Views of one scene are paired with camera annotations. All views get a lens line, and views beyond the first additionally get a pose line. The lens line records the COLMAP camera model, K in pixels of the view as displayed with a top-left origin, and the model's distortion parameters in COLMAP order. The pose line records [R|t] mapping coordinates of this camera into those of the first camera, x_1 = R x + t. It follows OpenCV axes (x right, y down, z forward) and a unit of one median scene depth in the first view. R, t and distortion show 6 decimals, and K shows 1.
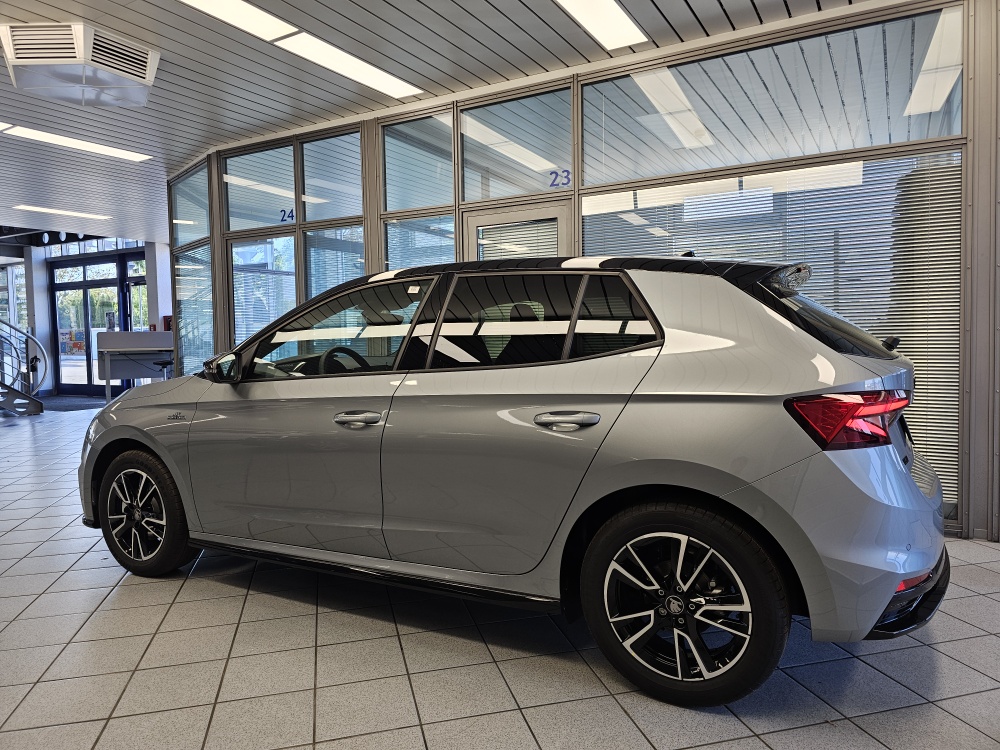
lens RADIAL K [[695.8, 0, 496.2], [0, 695.8, 354.9], [0, 0, 1]] dist [0.026389, -0.006912]
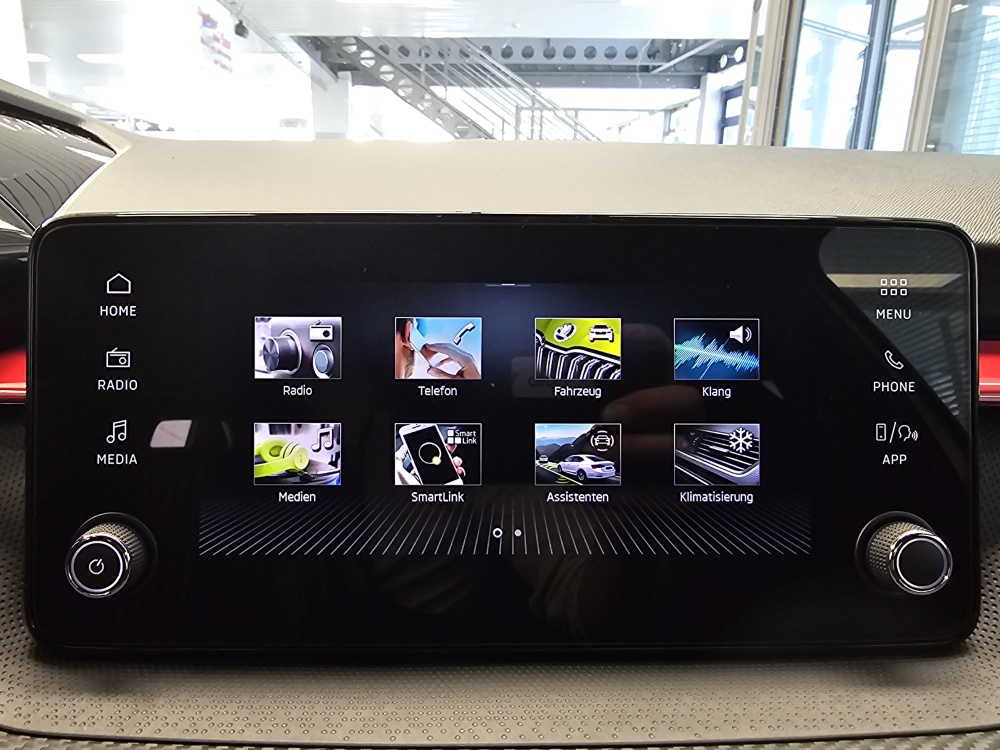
lens RADIAL K [[688.8, 0, 455.8], [0, 688.8, 367.3], [0, 0, 1]] dist [0.001611, -0.005230]
pose [[0.506677, 0.228733, -0.831240, -0.062749], [-0.048952, 0.970240, 0.237144, 0.015708], [0.860745, -0.079465, 0.502795, 0.488478]]
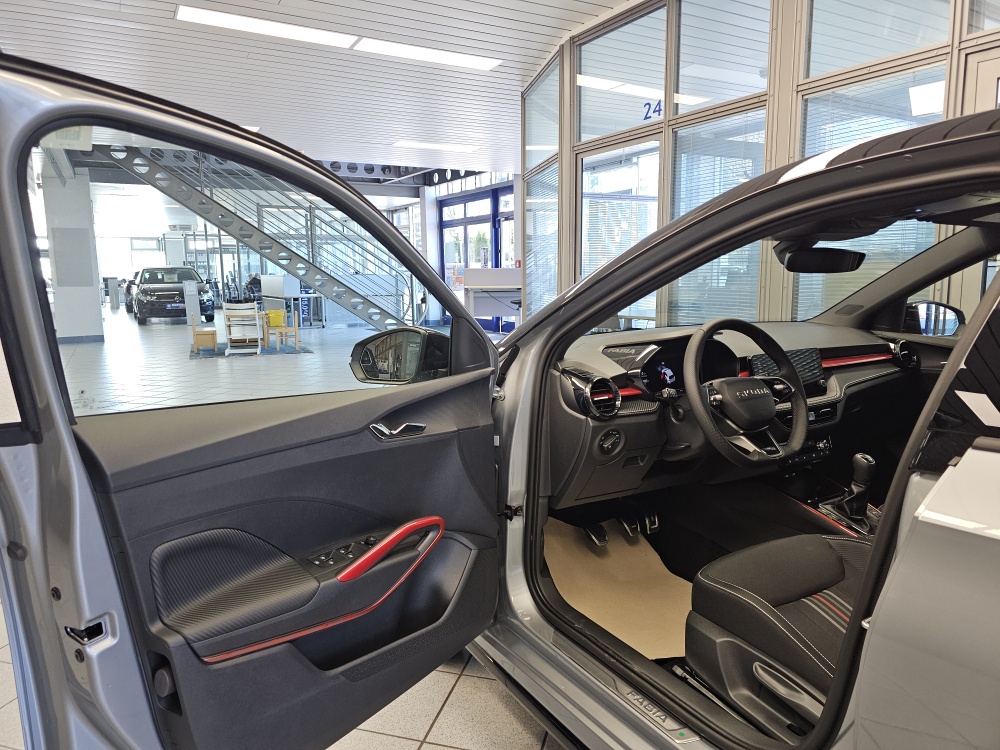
lens RADIAL K [[675.8, 0, 496.0], [0, 675.8, 376.6], [0, 0, 1]] dist [0.051800, -0.046092]
pose [[0.869089, 0.084162, -0.487444, -0.053277], [-0.019965, 0.990585, 0.135437, -0.013505], [0.494253, -0.107975, 0.862586, 0.205568]]
